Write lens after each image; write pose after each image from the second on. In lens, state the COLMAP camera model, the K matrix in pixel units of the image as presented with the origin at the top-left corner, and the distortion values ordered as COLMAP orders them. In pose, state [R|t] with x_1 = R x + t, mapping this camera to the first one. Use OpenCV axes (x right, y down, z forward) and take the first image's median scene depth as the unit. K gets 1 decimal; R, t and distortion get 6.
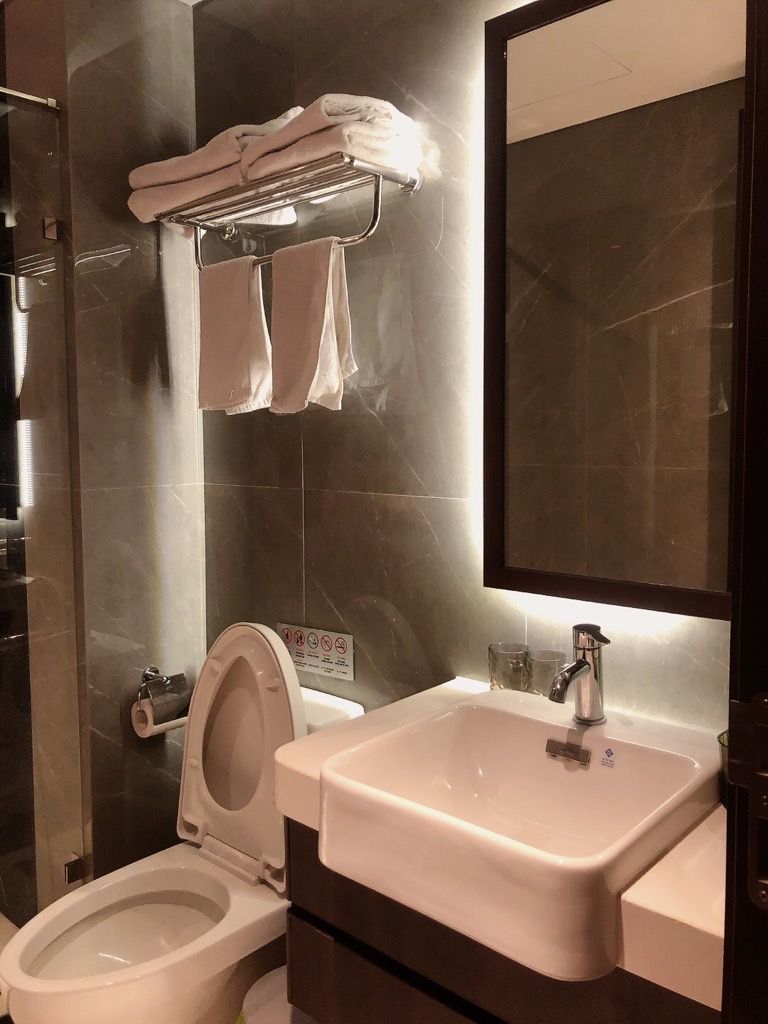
lens RADIAL K [[834.9, 0, 388.9], [0, 834.9, 503.3], [0, 0, 1]] dist [0.038320, -0.052046]
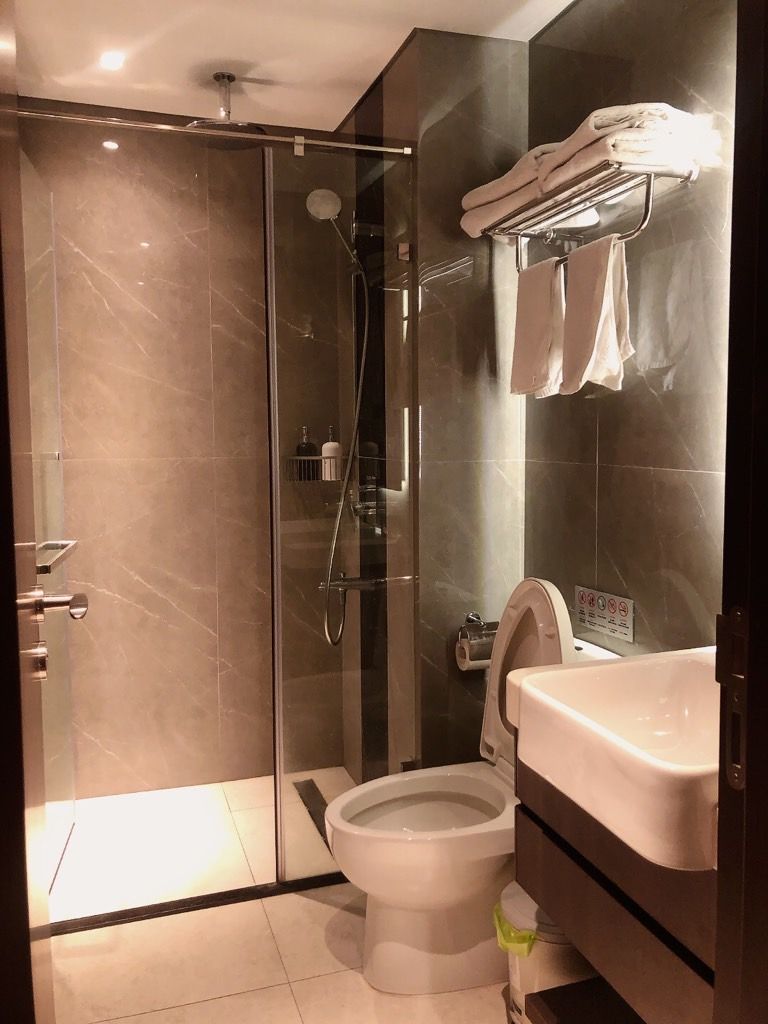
lens RADIAL K [[834.9, 0, 379.5], [0, 834.9, 509.5], [0, 0, 1]] dist [0.038320, -0.052046]
pose [[0.867126, 0.045260, -0.496029, 0.203574], [-0.037404, 0.998968, 0.025765, 0.025342], [0.496683, -0.003788, 0.867924, -0.102871]]
